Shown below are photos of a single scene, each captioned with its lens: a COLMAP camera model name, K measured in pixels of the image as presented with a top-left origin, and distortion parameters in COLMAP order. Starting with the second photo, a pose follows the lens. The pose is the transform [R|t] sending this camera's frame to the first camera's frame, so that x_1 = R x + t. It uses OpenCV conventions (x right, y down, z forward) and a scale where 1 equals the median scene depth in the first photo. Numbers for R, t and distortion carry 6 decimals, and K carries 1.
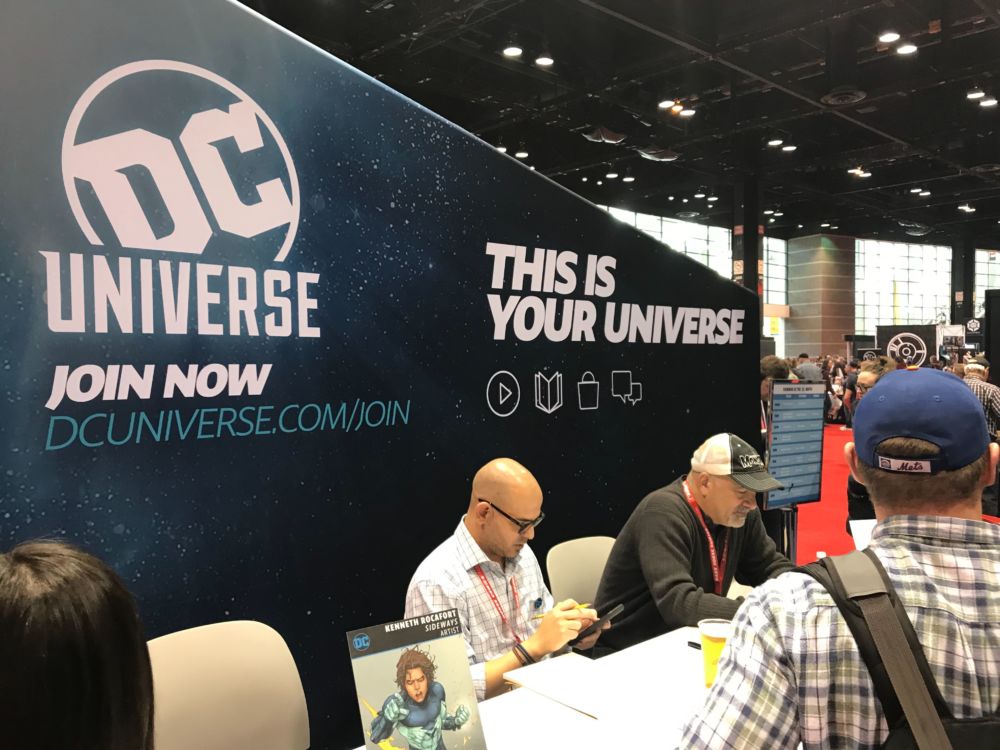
lens RADIAL K [[819.9, 0, 500.0], [0, 819.9, 375.0], [0, 0, 1]] dist [0.067210, -0.111115]
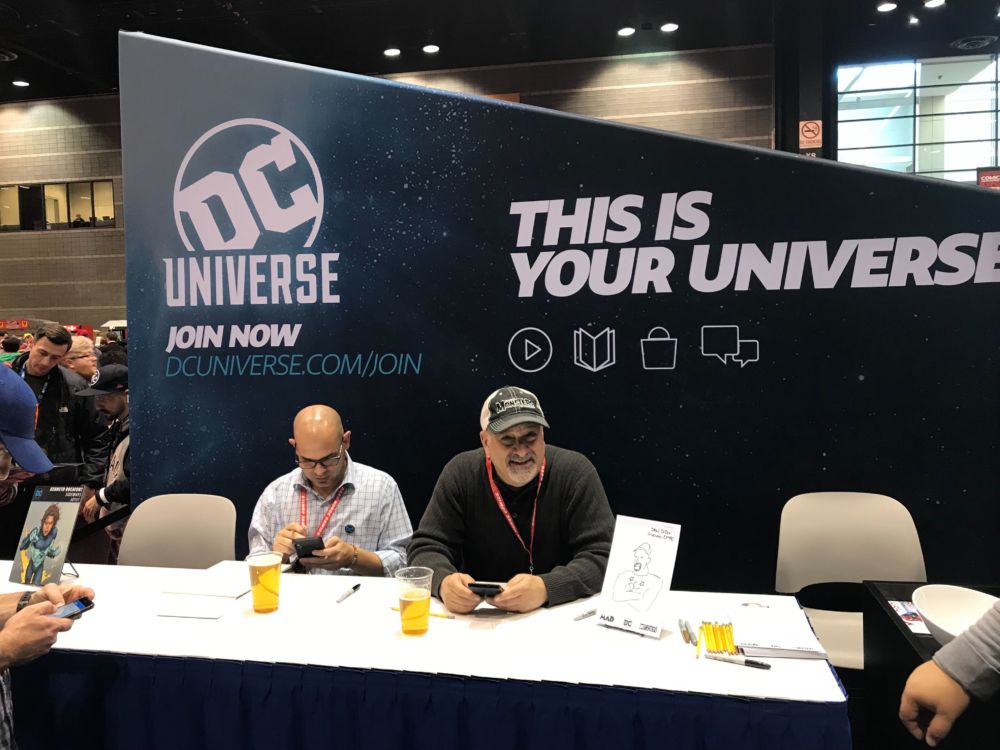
lens RADIAL K [[819.9, 0, 500.0], [0, 819.9, 375.0], [0, 0, 1]] dist [0.067210, -0.111115]
pose [[0.586270, 0.040126, -0.809121, 1.031119], [0.002885, 0.998663, 0.051616, 0.001849], [0.810111, -0.032596, 0.585370, 0.472964]]
